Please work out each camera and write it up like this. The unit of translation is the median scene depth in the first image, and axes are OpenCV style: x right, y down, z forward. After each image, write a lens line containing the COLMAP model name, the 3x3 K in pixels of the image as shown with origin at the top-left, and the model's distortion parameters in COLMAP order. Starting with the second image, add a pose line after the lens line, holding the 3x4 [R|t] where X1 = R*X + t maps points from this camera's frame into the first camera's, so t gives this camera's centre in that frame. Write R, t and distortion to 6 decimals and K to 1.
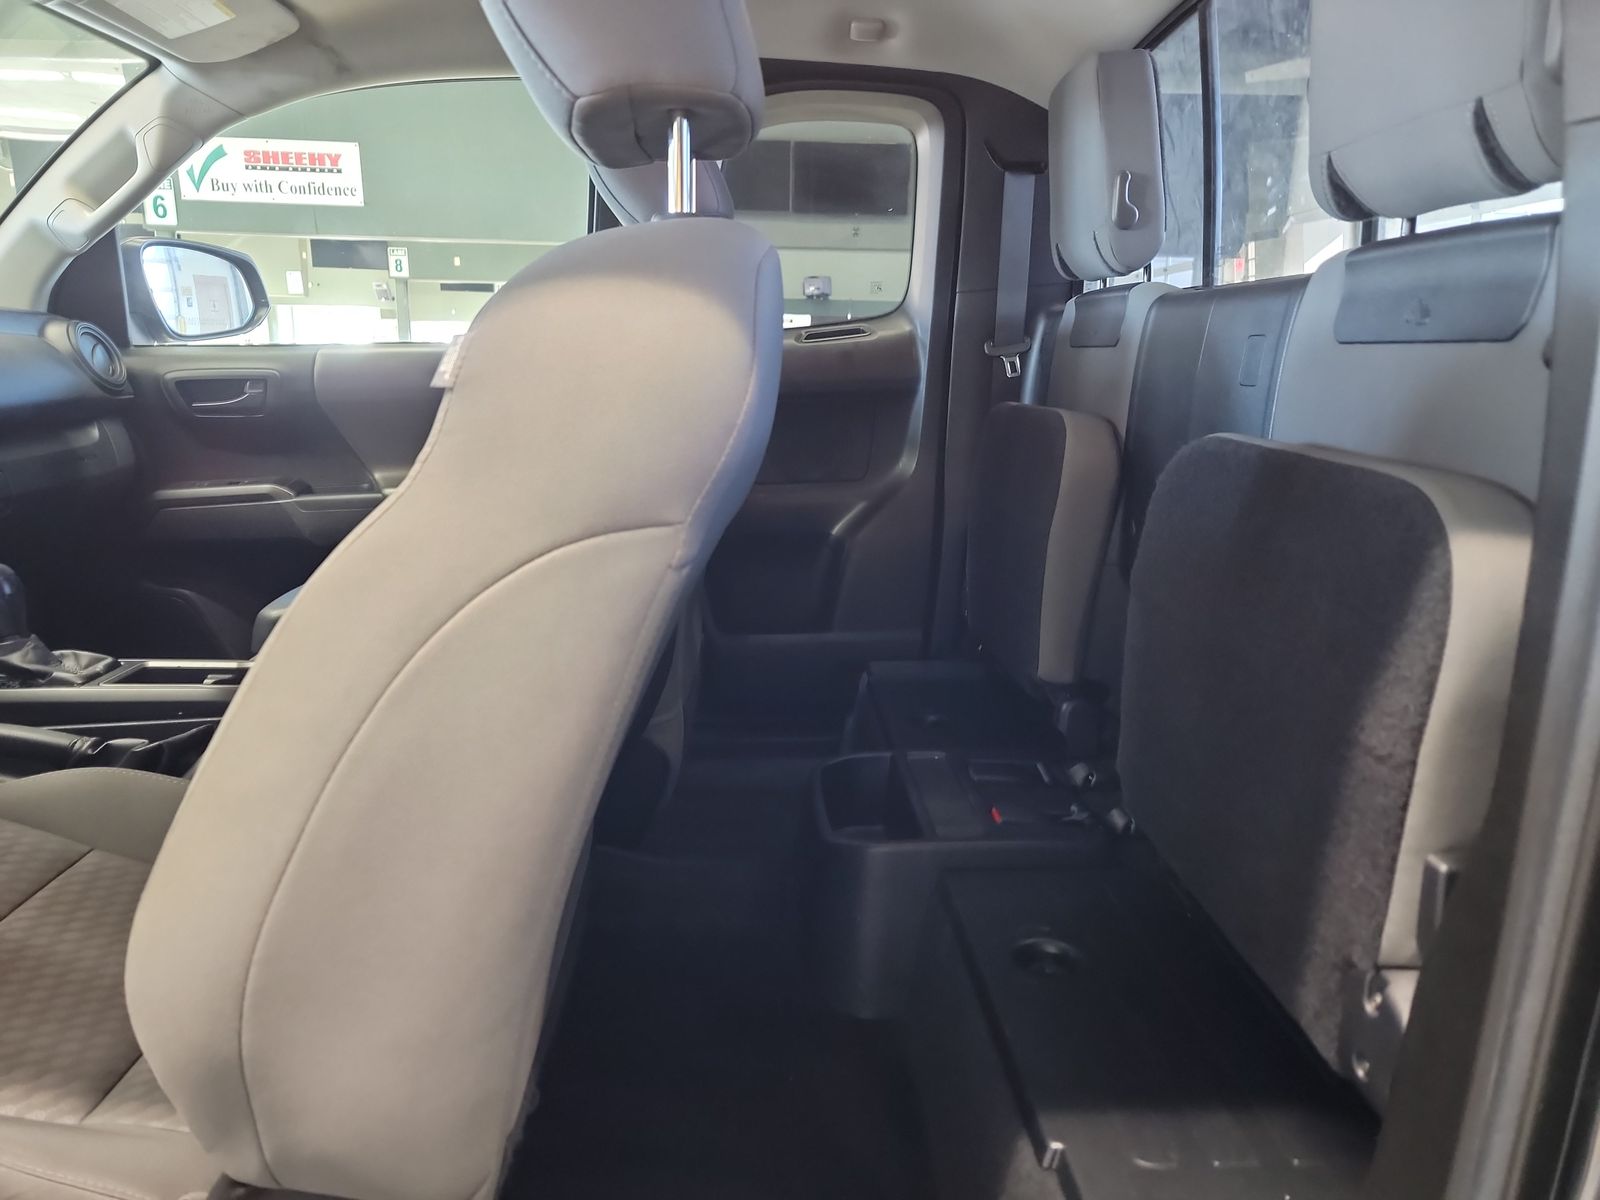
lens RADIAL K [[1117.7, 0, 805.6], [0, 1117.7, 586.8], [0, 0, 1]] dist [0.061486, -0.043175]
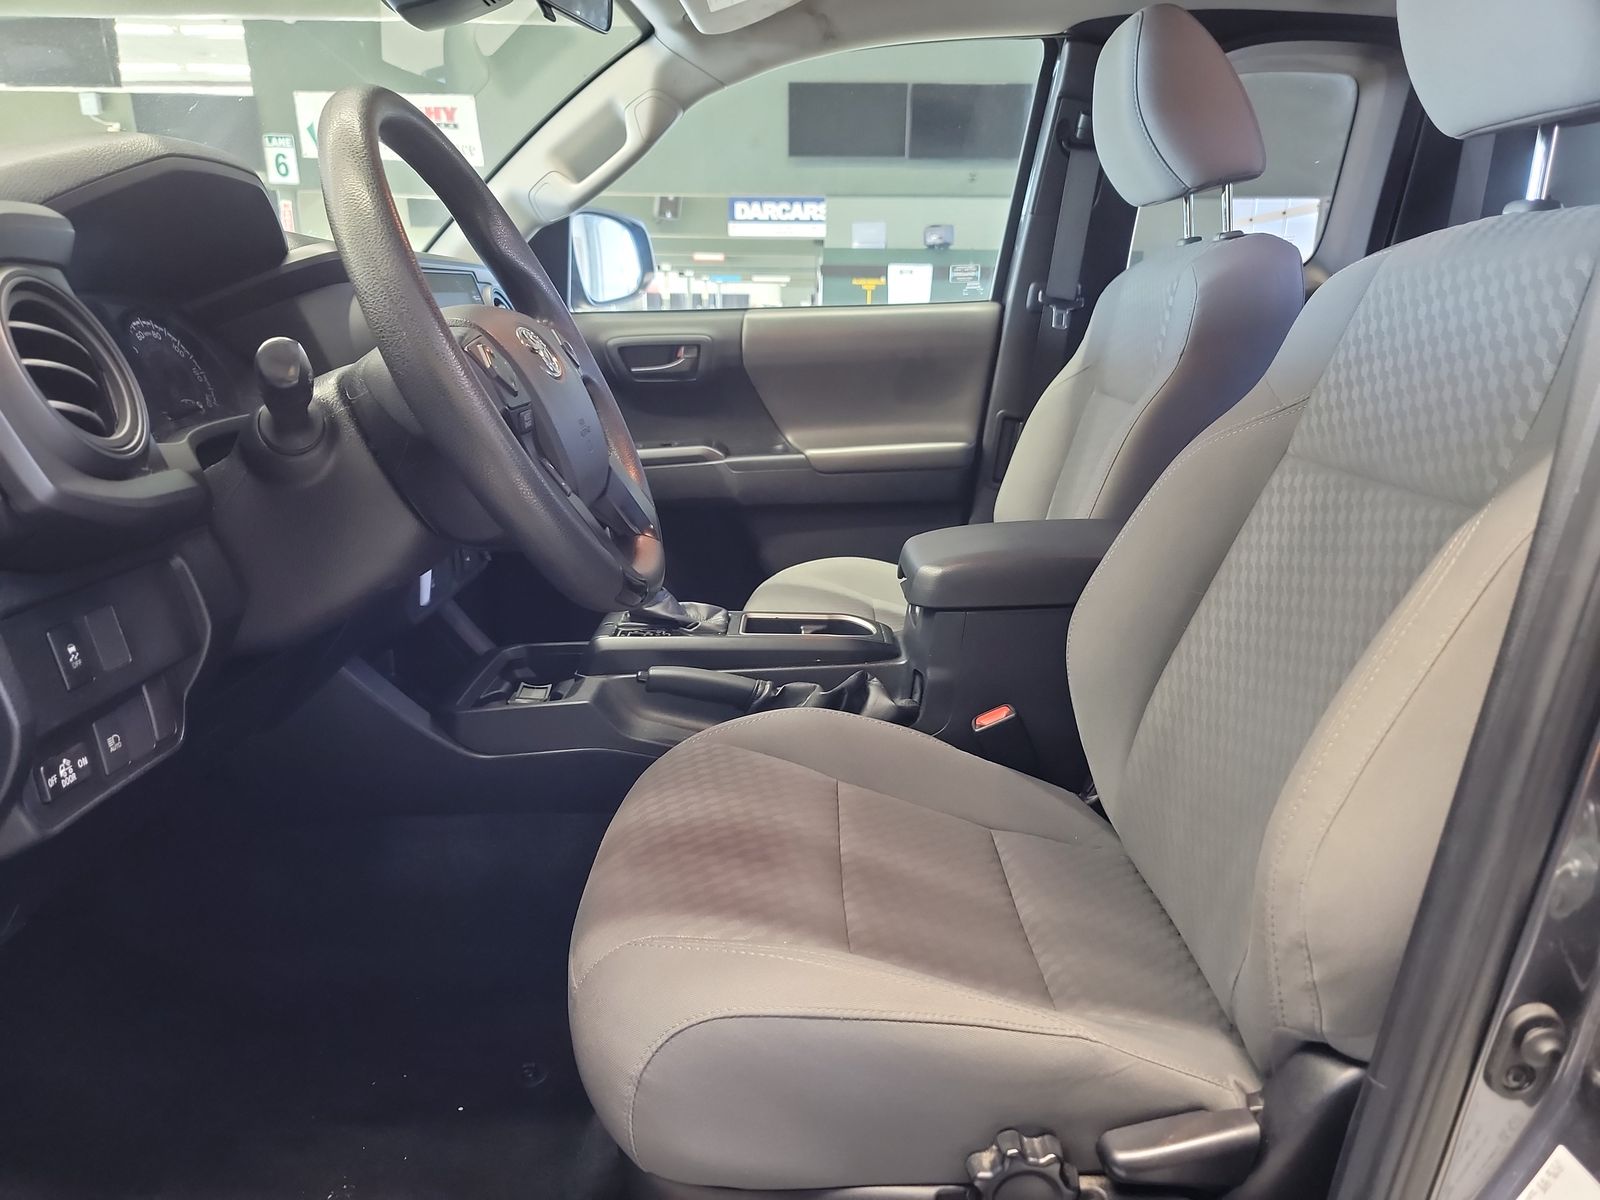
lens RADIAL K [[1117.7, 0, 799.5], [0, 1117.7, 615.4], [0, 0, 1]] dist [0.061486, -0.043175]
pose [[0.998896, 0.001874, -0.046934, -0.336638], [0.001166, 0.997906, 0.064672, -0.000679], [0.046957, -0.064655, 0.996802, -0.044634]]
